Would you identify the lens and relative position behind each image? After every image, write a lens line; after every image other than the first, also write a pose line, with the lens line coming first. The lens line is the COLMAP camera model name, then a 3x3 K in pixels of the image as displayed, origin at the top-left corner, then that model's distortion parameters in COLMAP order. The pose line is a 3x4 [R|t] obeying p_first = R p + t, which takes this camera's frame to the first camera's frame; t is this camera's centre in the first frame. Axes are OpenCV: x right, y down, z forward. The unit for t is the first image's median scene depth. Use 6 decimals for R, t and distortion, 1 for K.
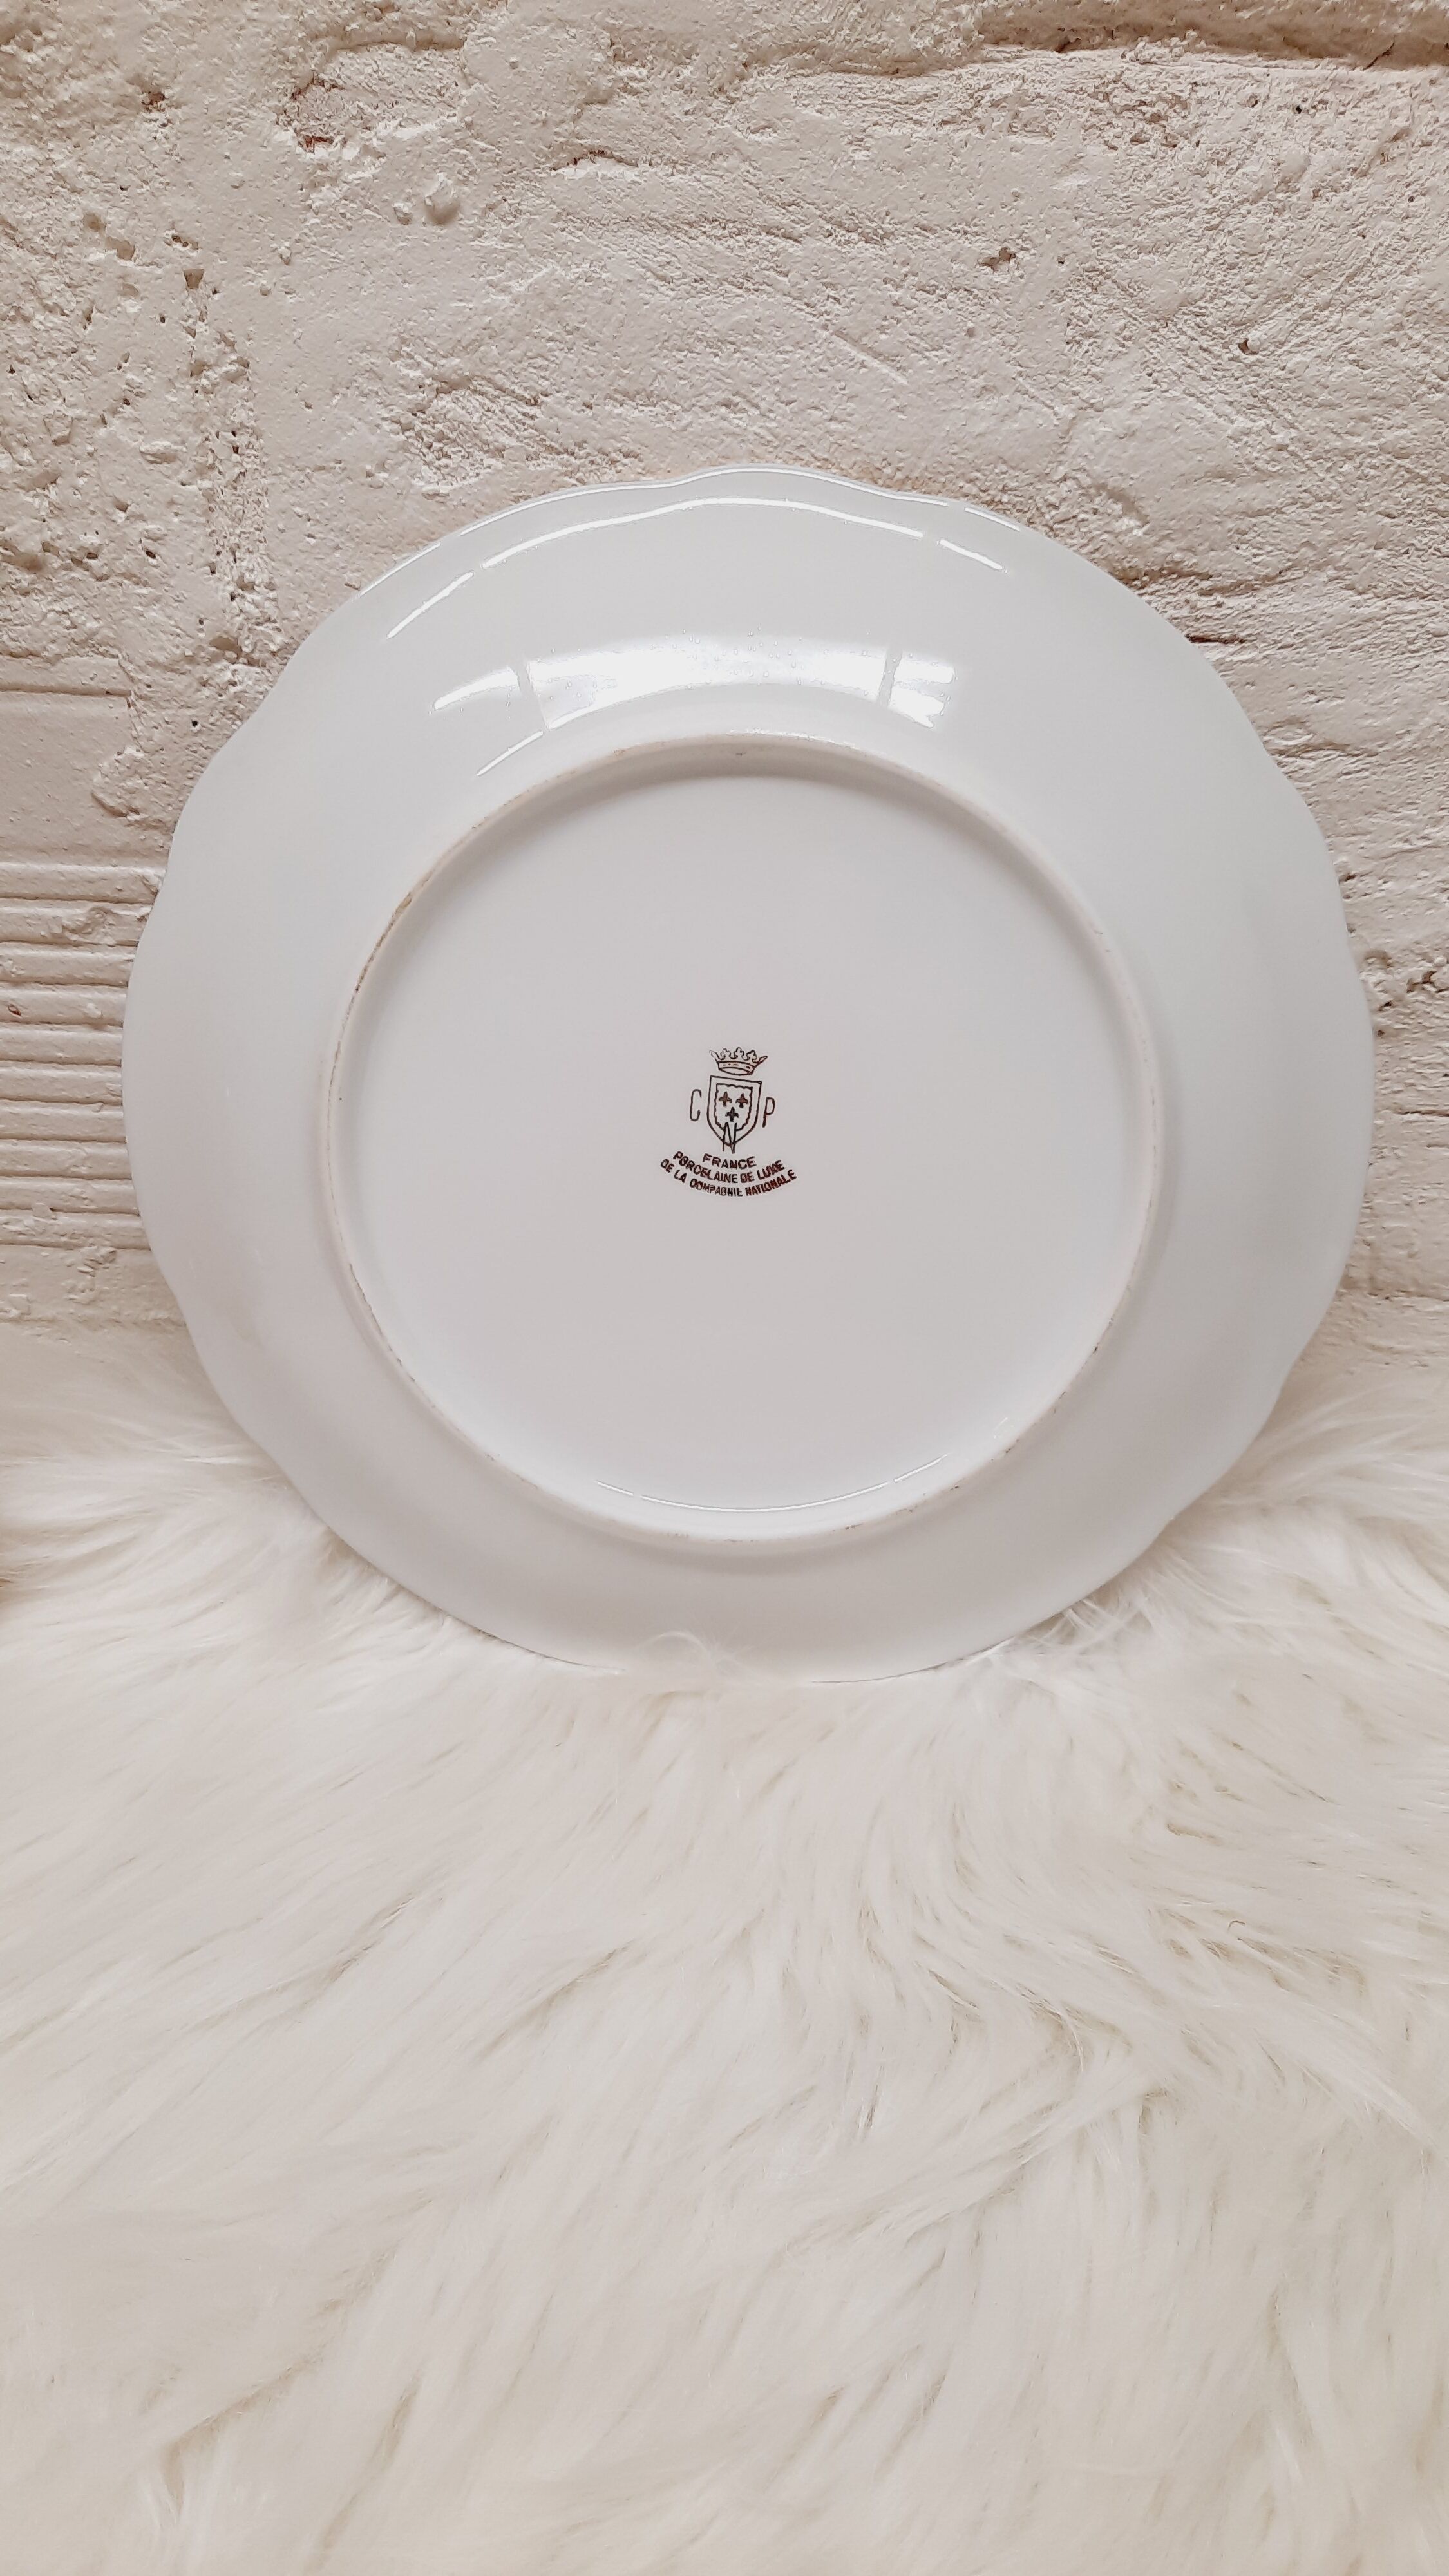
lens RADIAL K [[1841.0, 0, 724.5], [0, 1841.0, 1288.0], [0, 0, 1]] dist [0.008553, -0.023909]
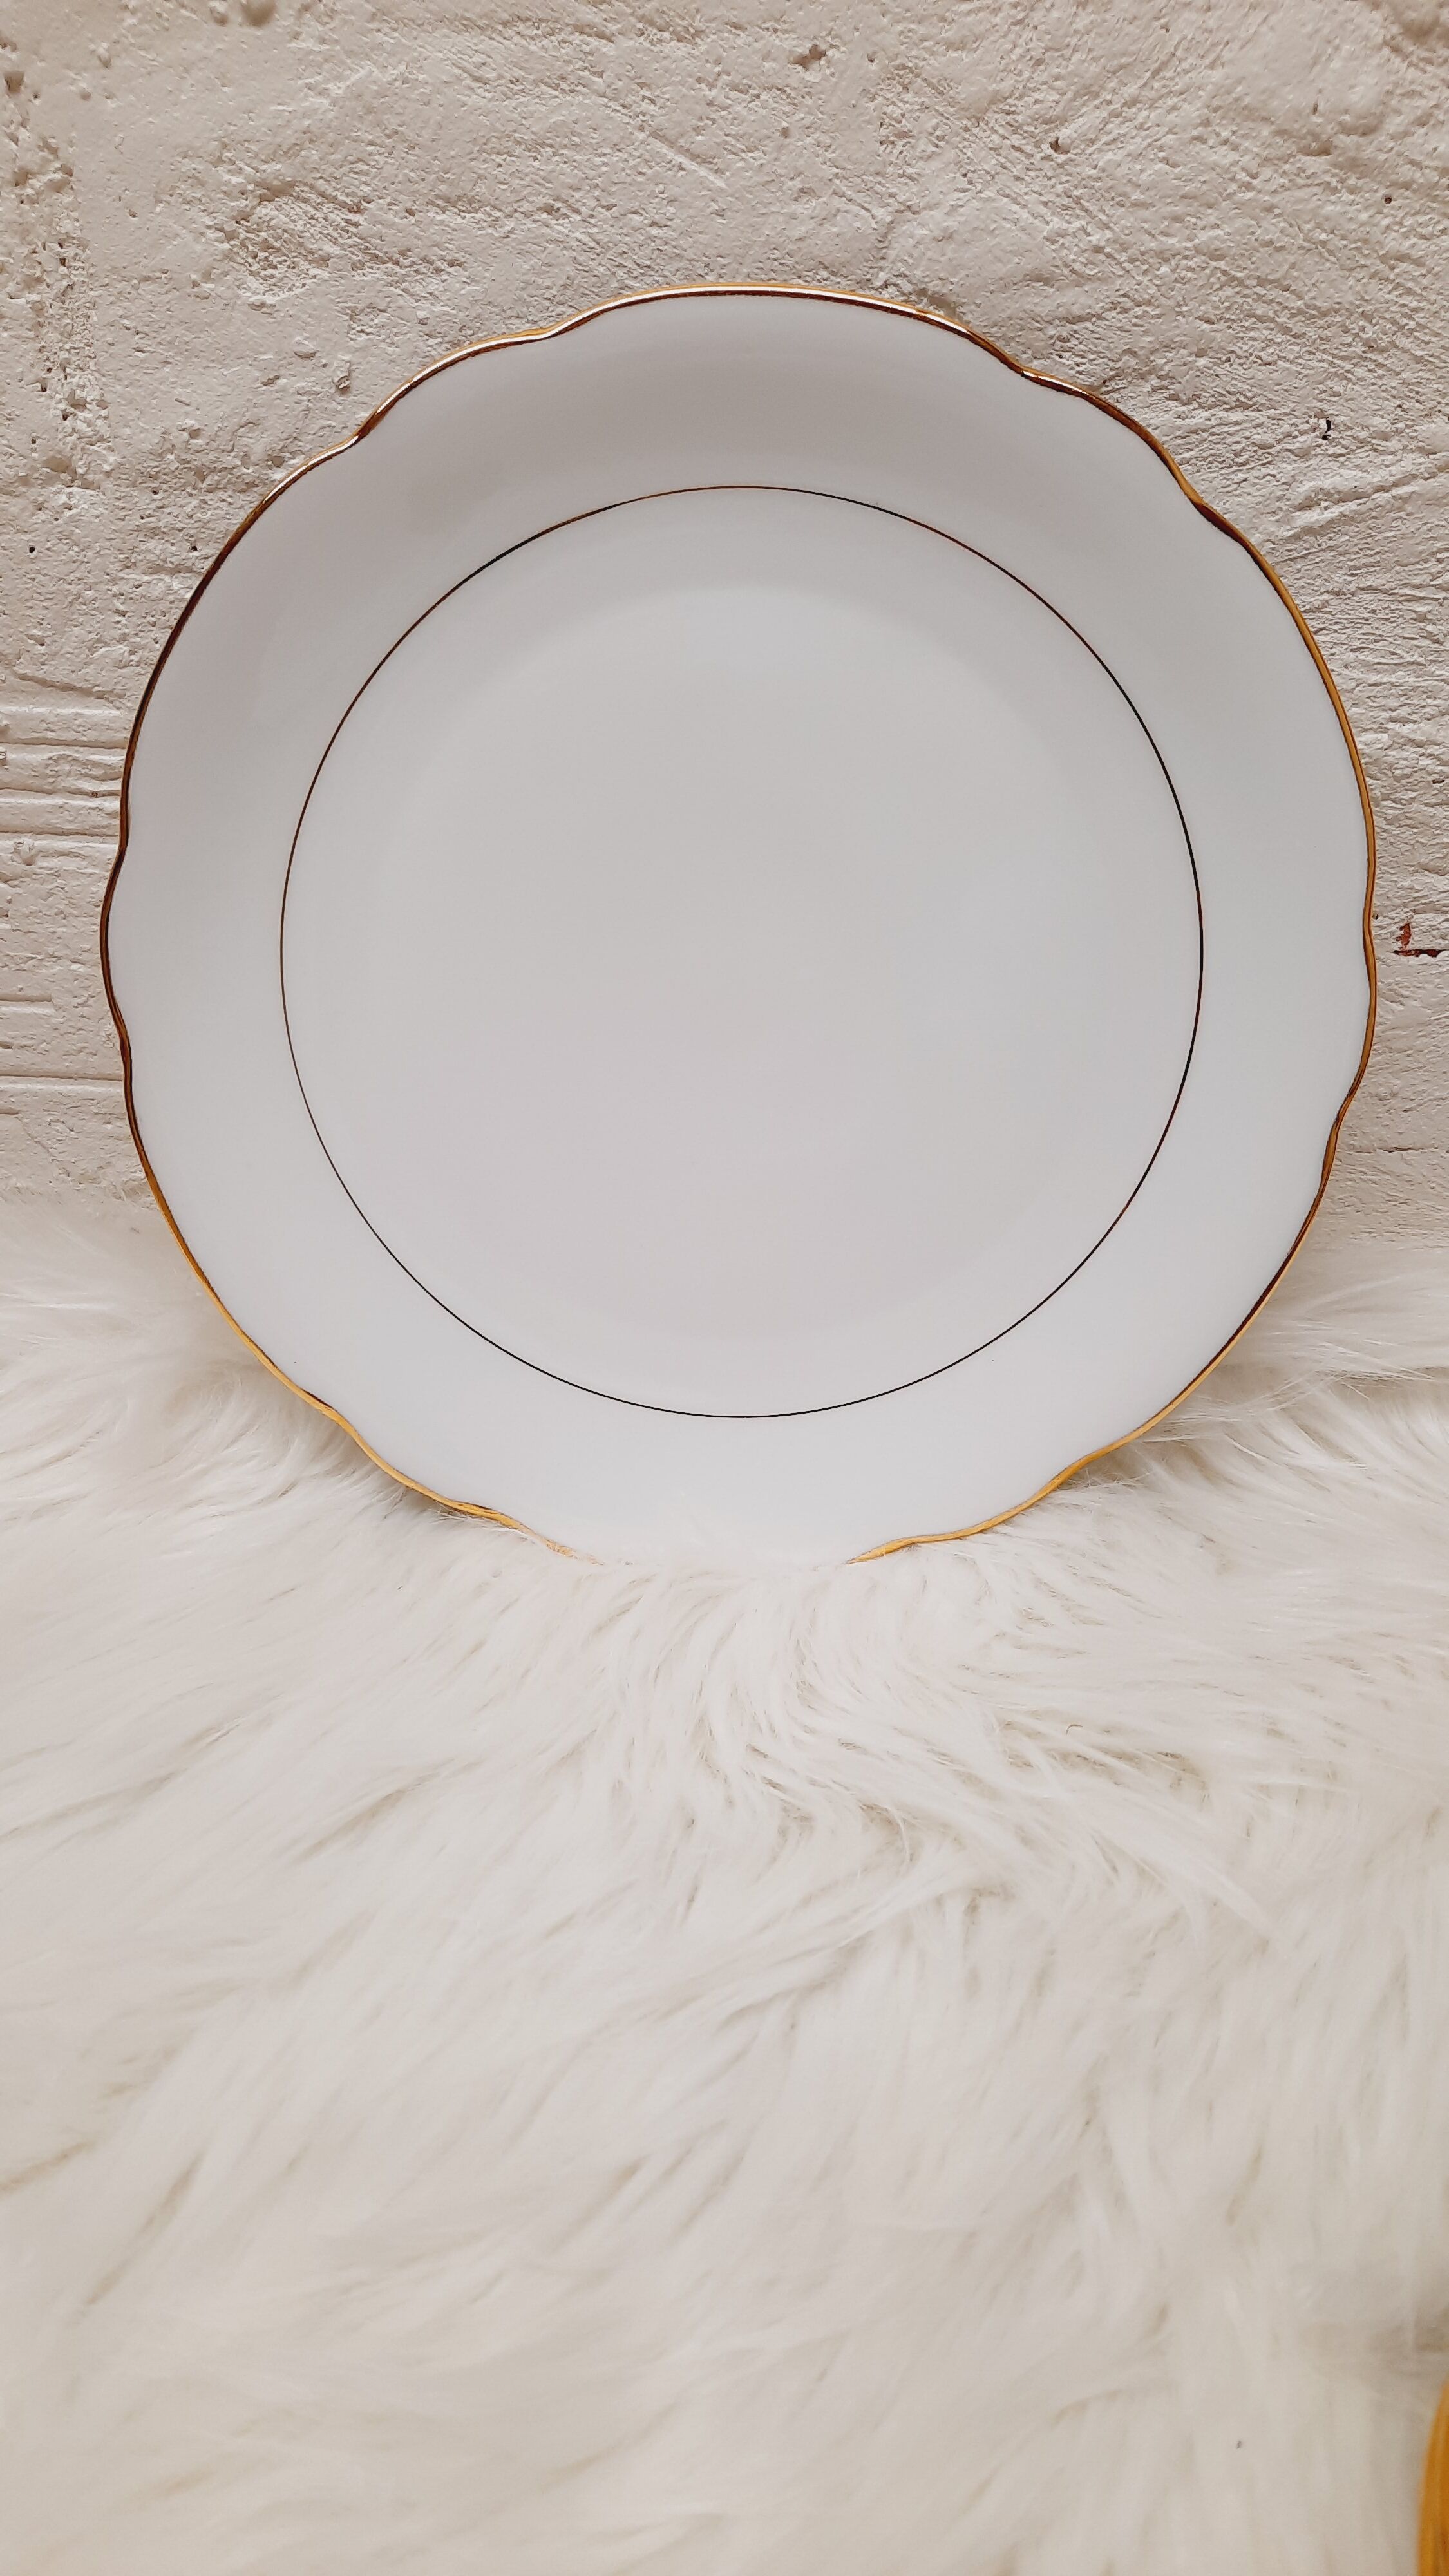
lens RADIAL K [[1841.0, 0, 724.5], [0, 1841.0, 1288.0], [0, 0, 1]] dist [0.008553, -0.023909]
pose [[0.999939, -0.006601, 0.008857, 0.086903], [0.006915, 0.999331, -0.035899, 0.149616], [-0.008614, 0.035958, 0.999316, 0.014691]]
